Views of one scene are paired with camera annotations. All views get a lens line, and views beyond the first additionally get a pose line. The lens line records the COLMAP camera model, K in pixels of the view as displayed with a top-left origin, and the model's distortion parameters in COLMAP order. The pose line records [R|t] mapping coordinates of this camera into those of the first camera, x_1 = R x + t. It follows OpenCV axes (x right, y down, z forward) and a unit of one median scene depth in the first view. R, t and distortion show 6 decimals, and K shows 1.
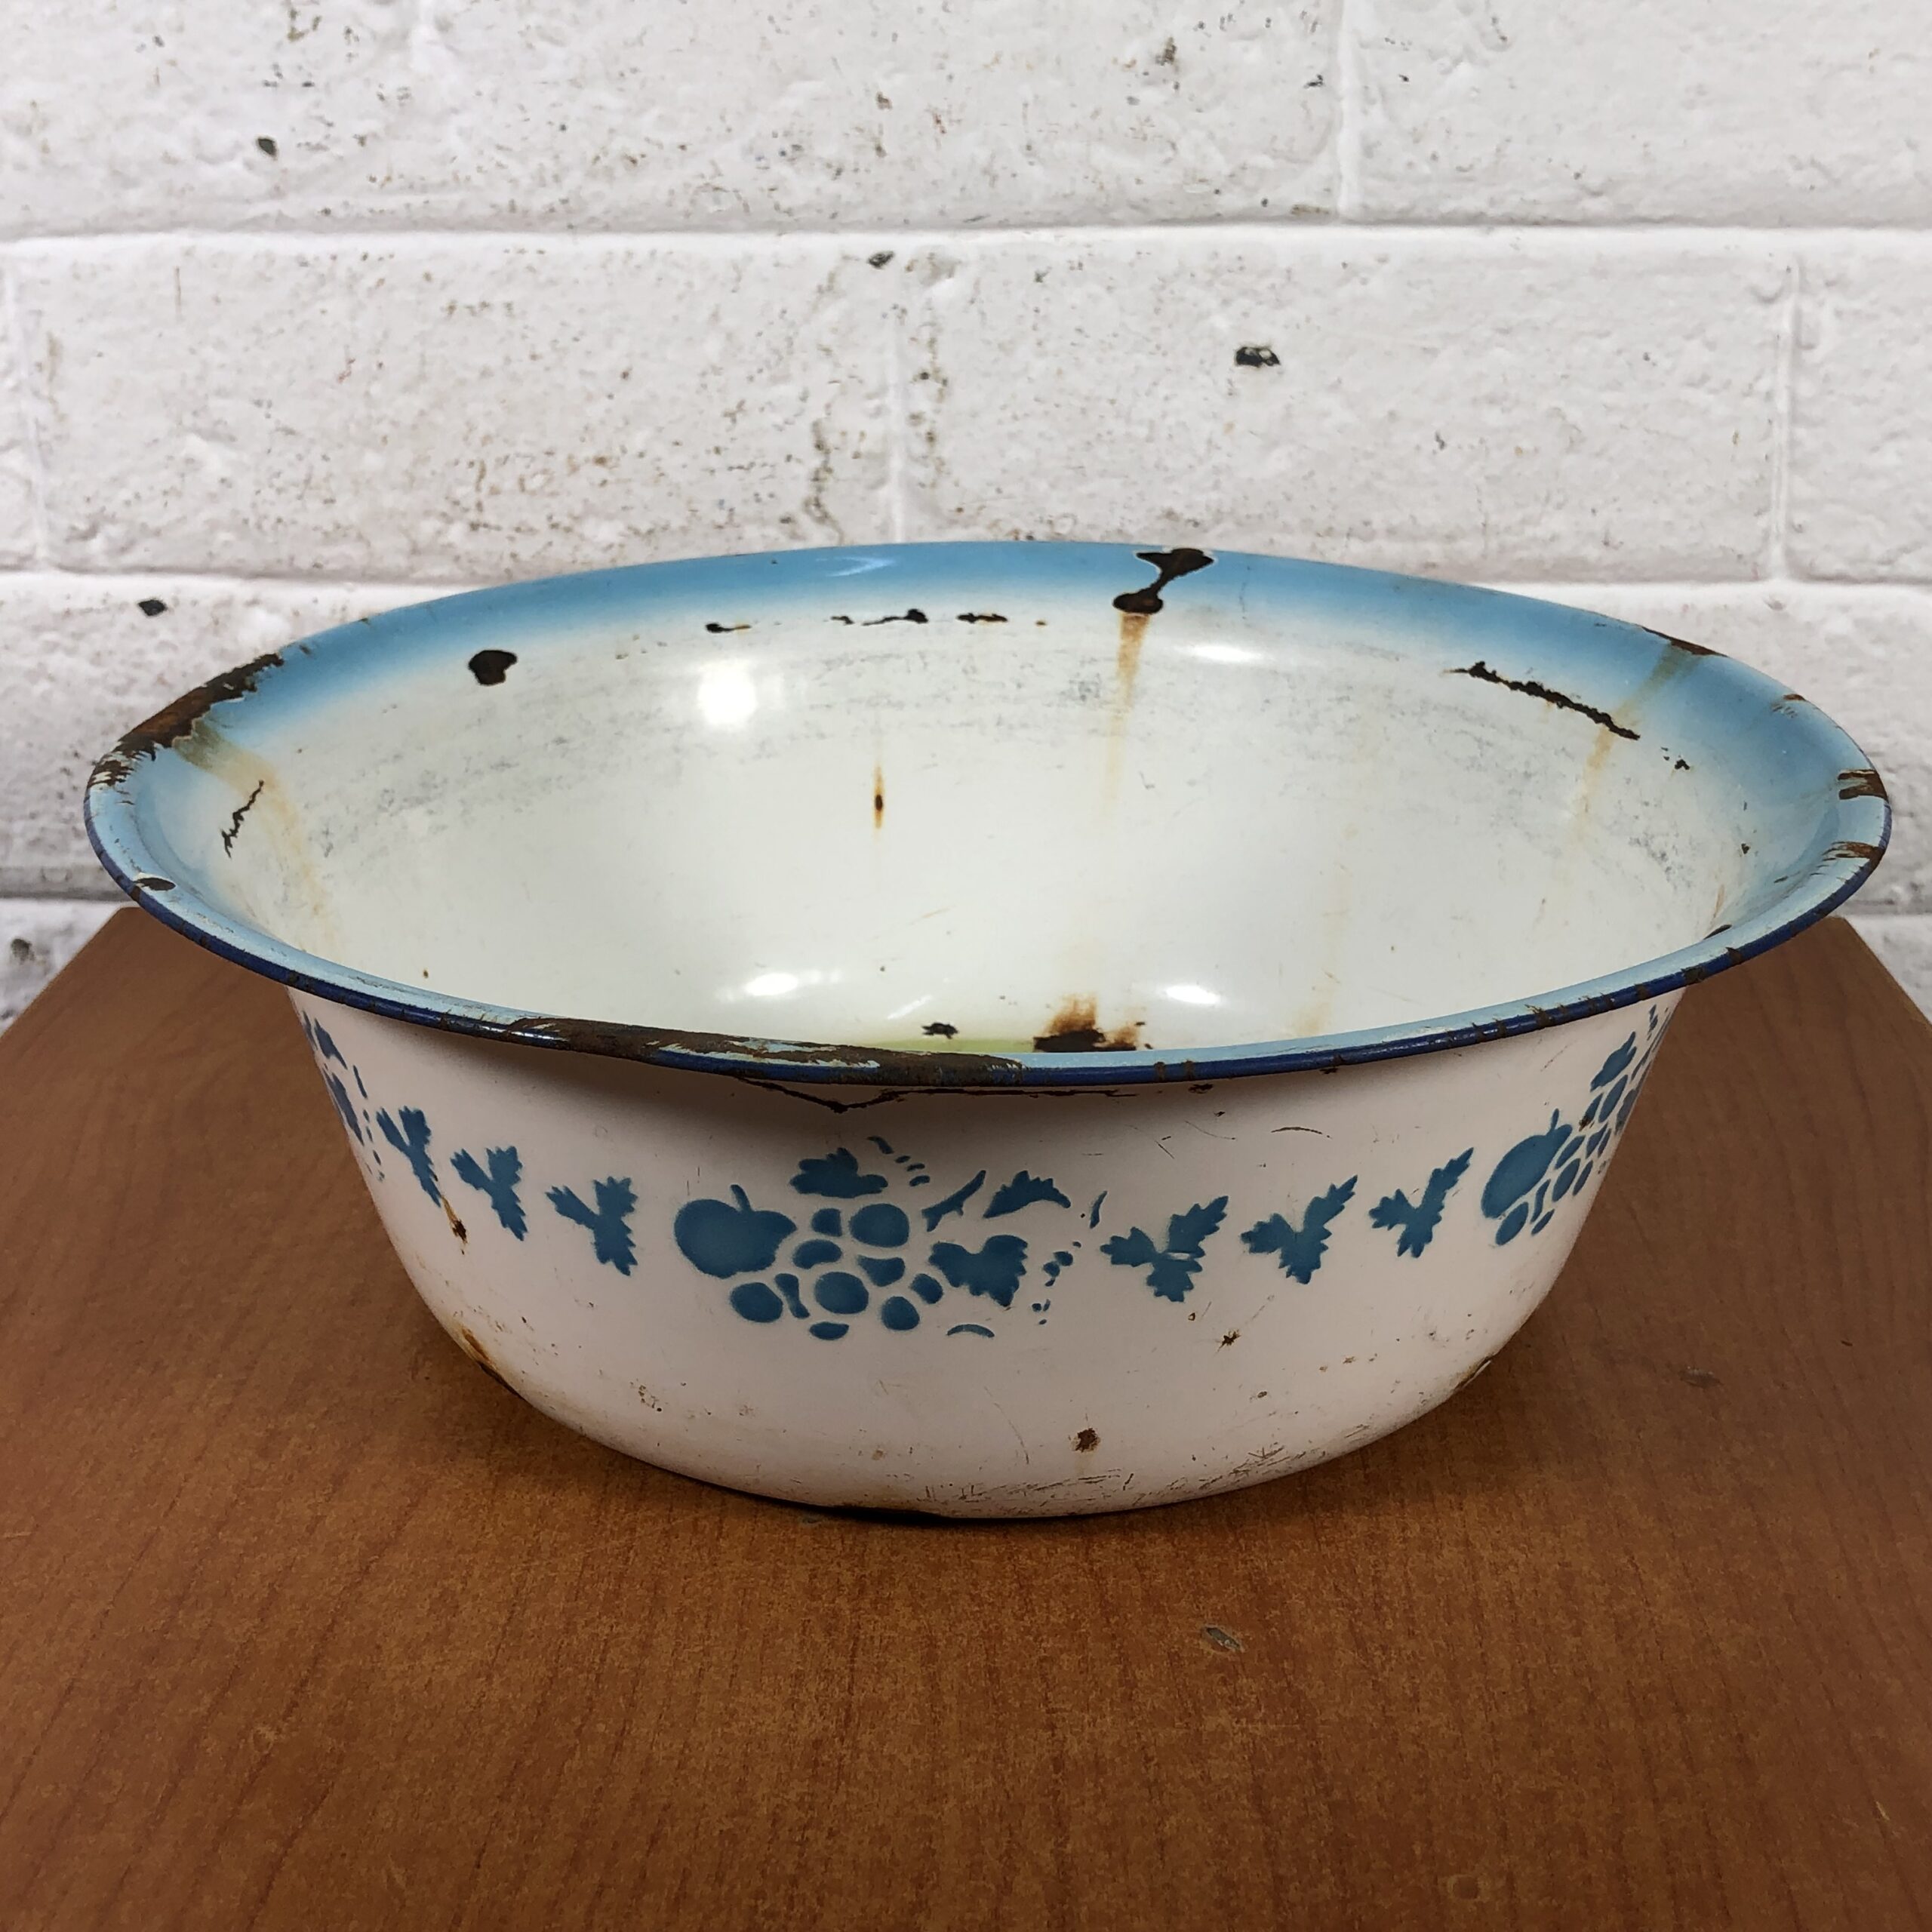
lens RADIAL K [[2570.0, 0, 955.4], [0, 2570.0, 967.8], [0, 0, 1]] dist [0.147277, -0.576594]
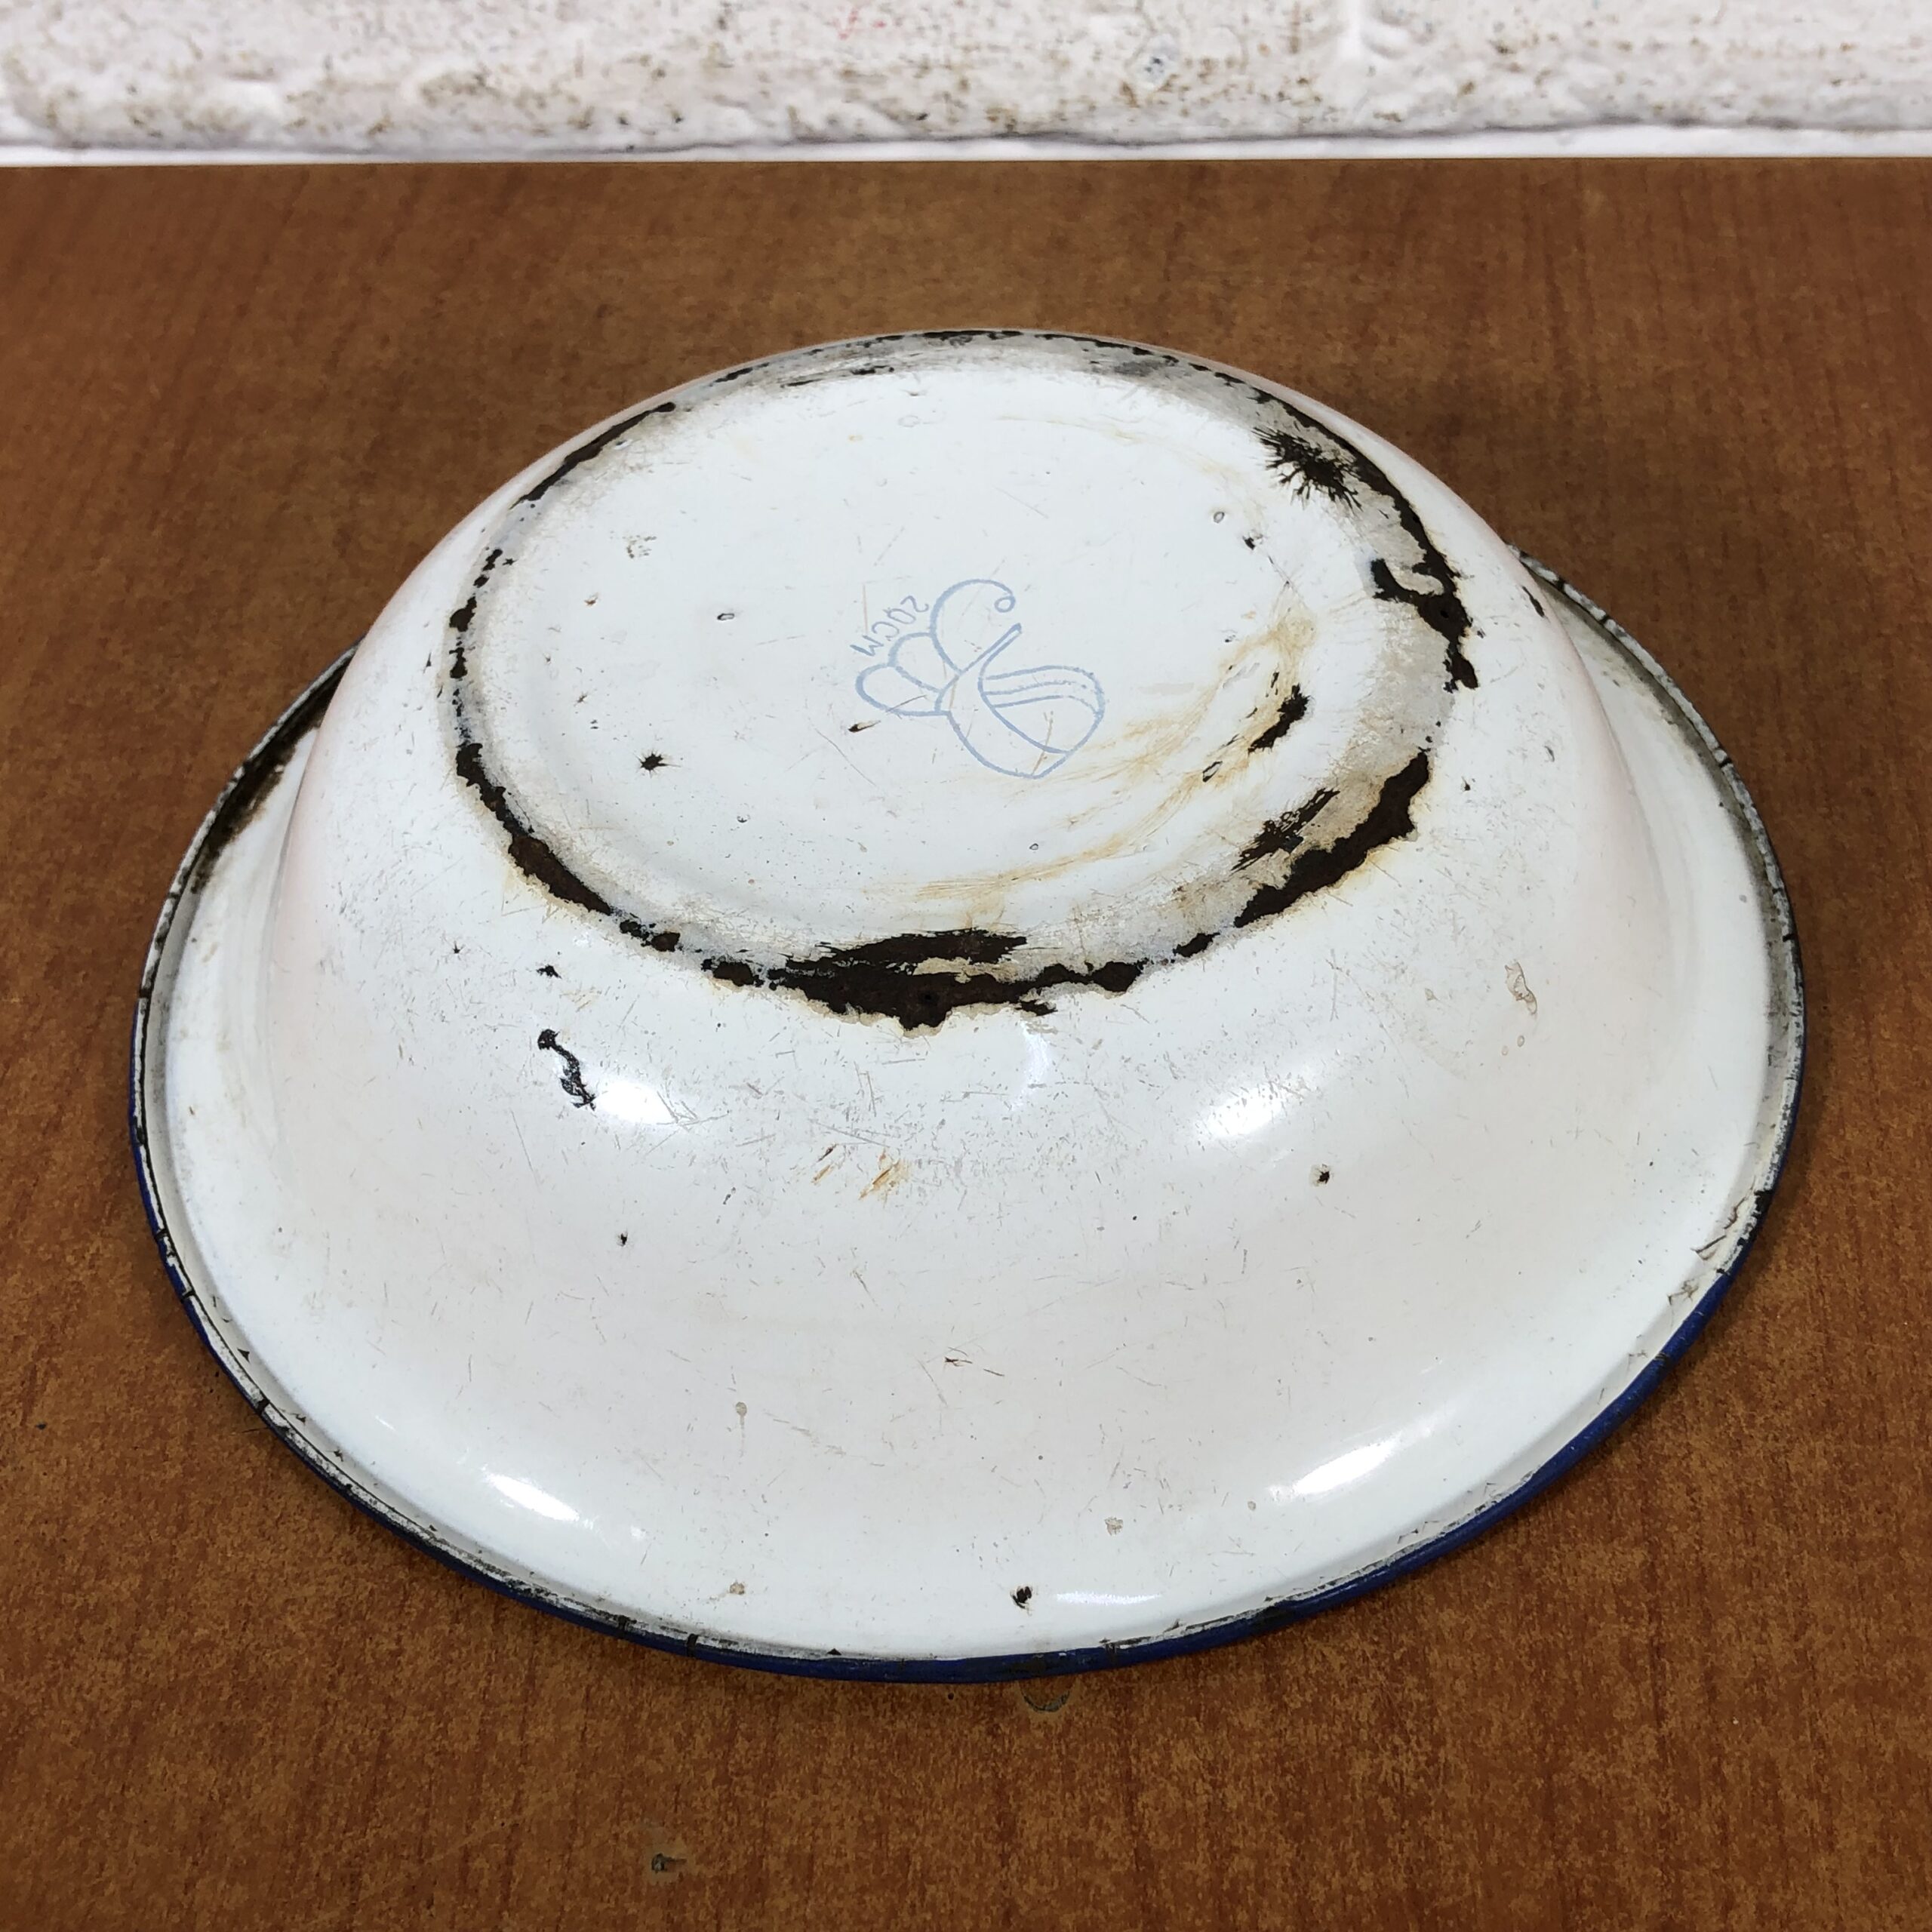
lens RADIAL K [[2613.2, 0, 970.2], [0, 2613.2, 970.0], [0, 0, 1]] dist [0.042678, -0.193015]
pose [[0.998511, -0.000721, -0.054539, 0.028003], [0.025426, 0.890783, 0.453718, -0.145853], [0.048255, -0.454429, 0.889475, 0.388514]]
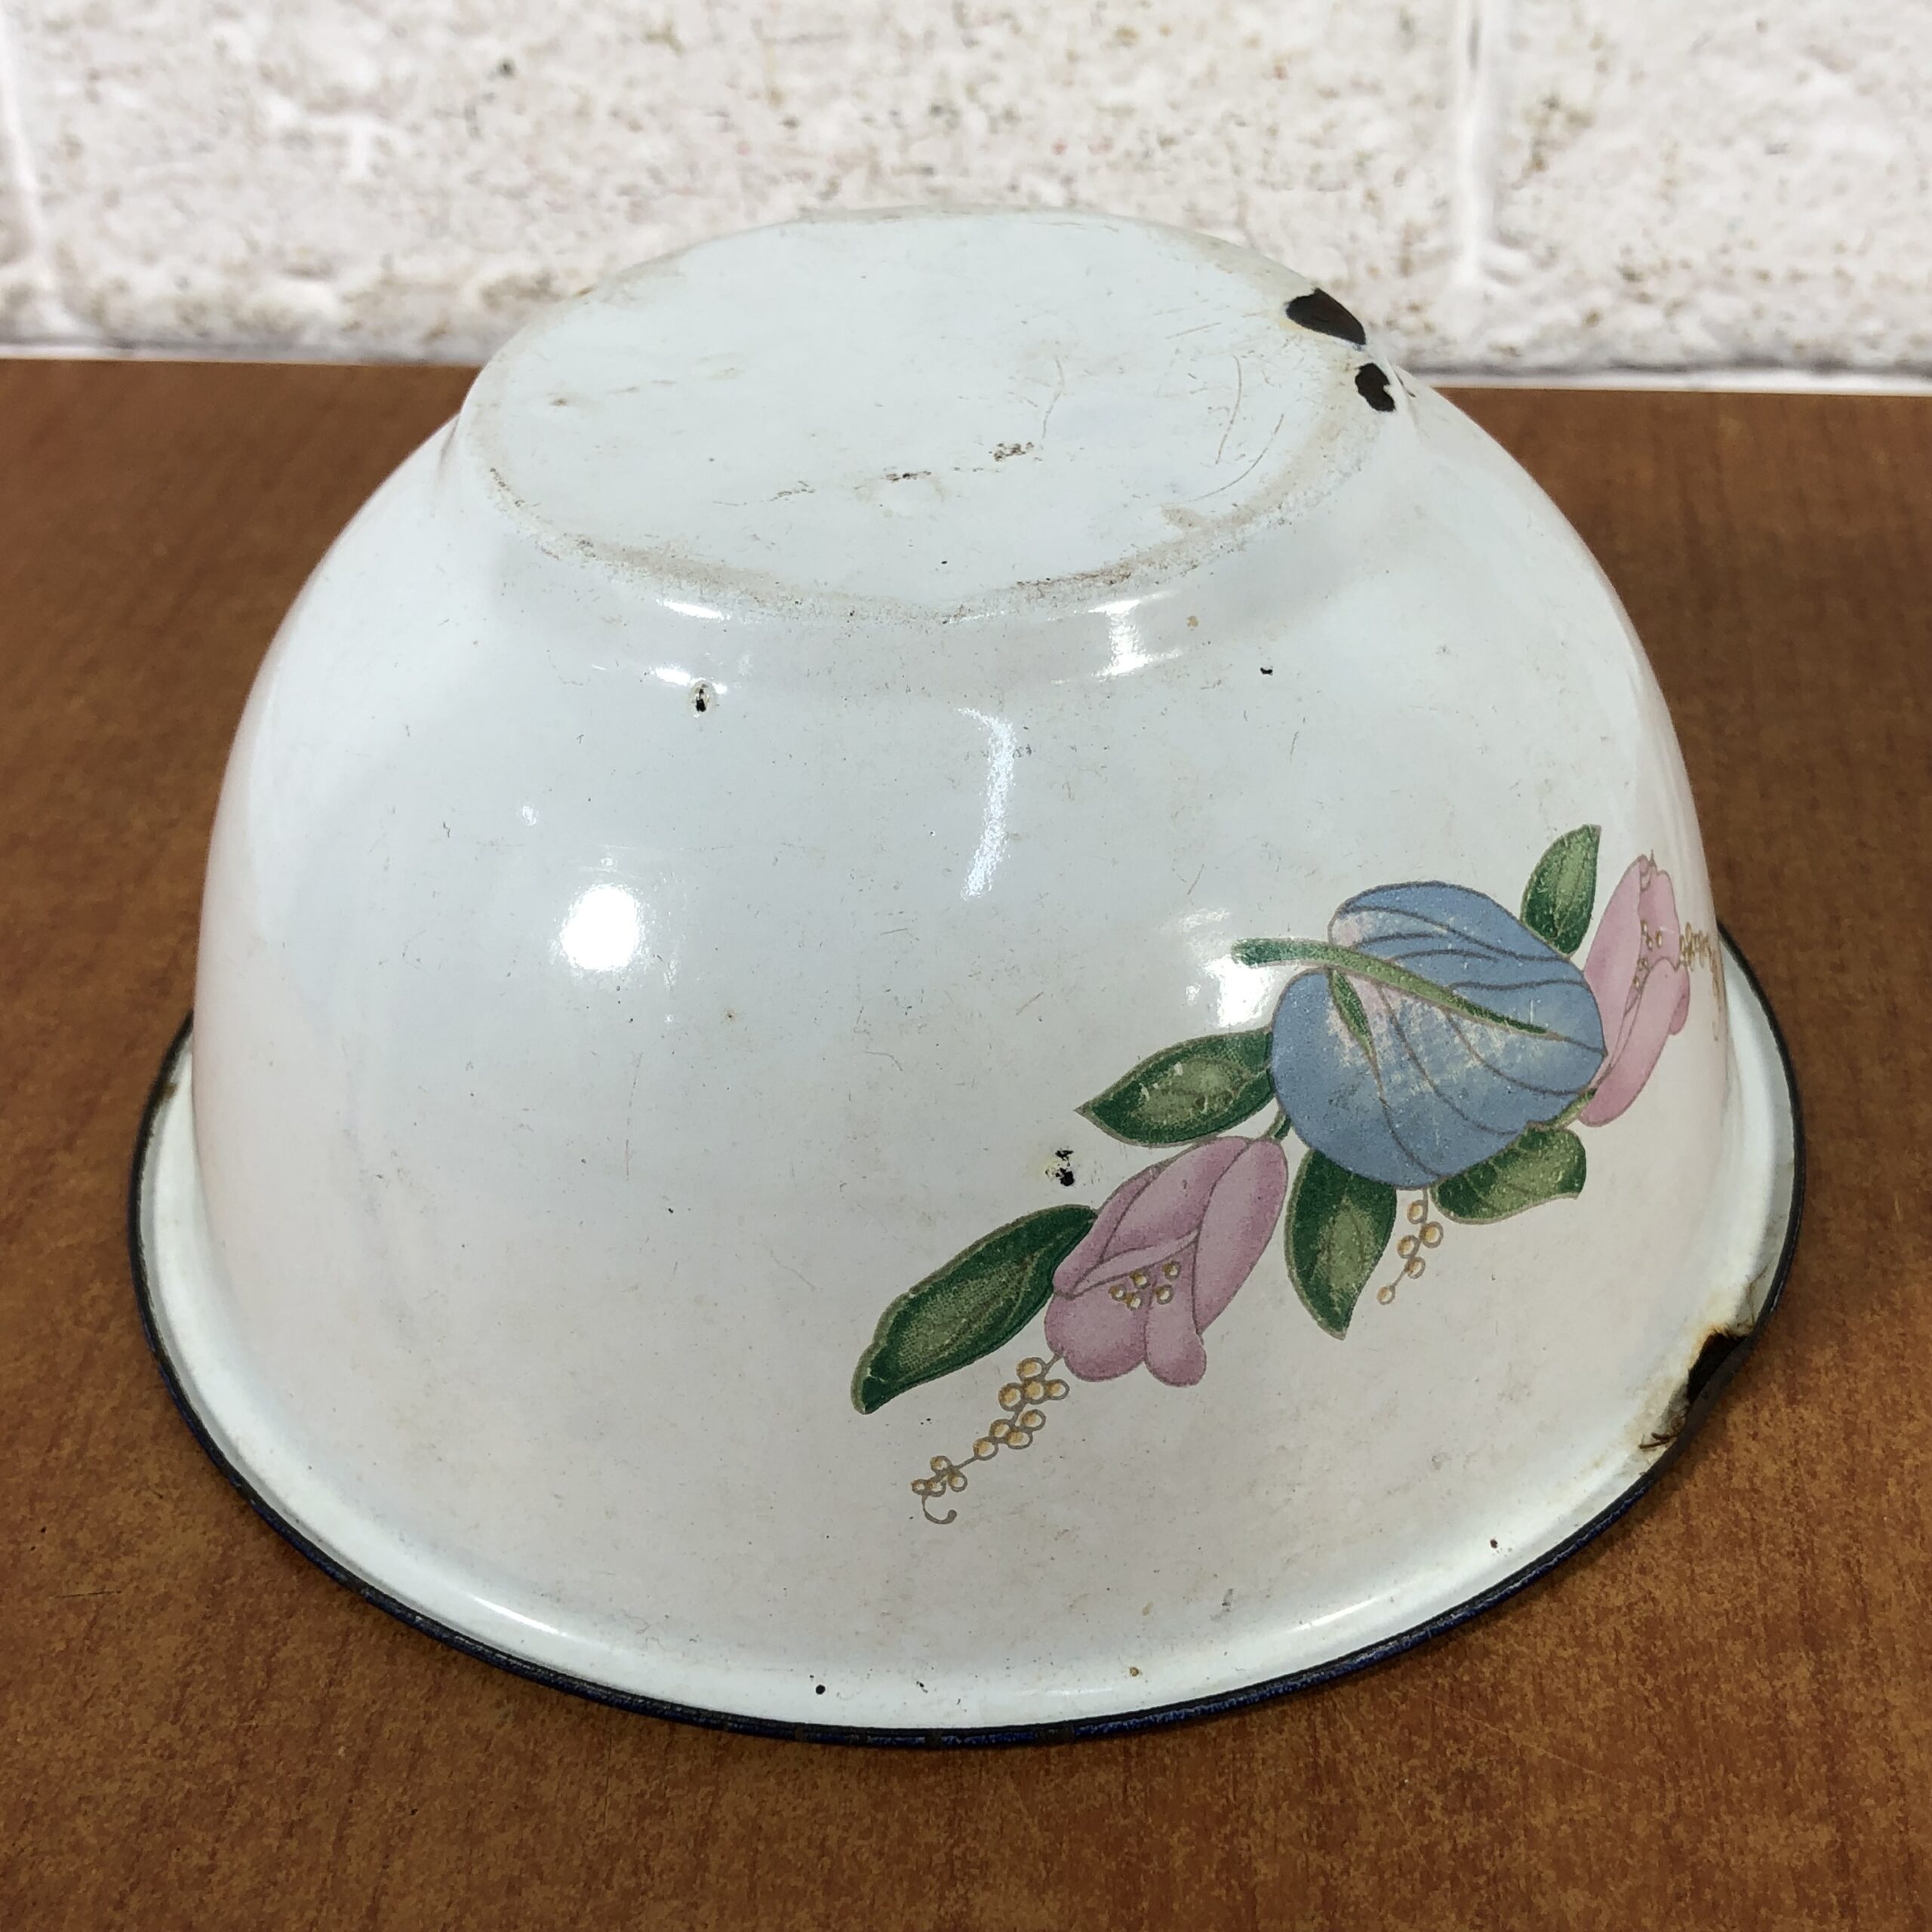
lens RADIAL K [[2669.6, 0, 946.9], [0, 2669.6, 946.1], [0, 0, 1]] dist [0.002716, -0.094414]
pose [[0.994479, 0.031470, -0.100109, 0.034183], [-0.003839, 0.964247, 0.264979, -0.061995], [0.104869, -0.263132, 0.959043, 0.428490]]
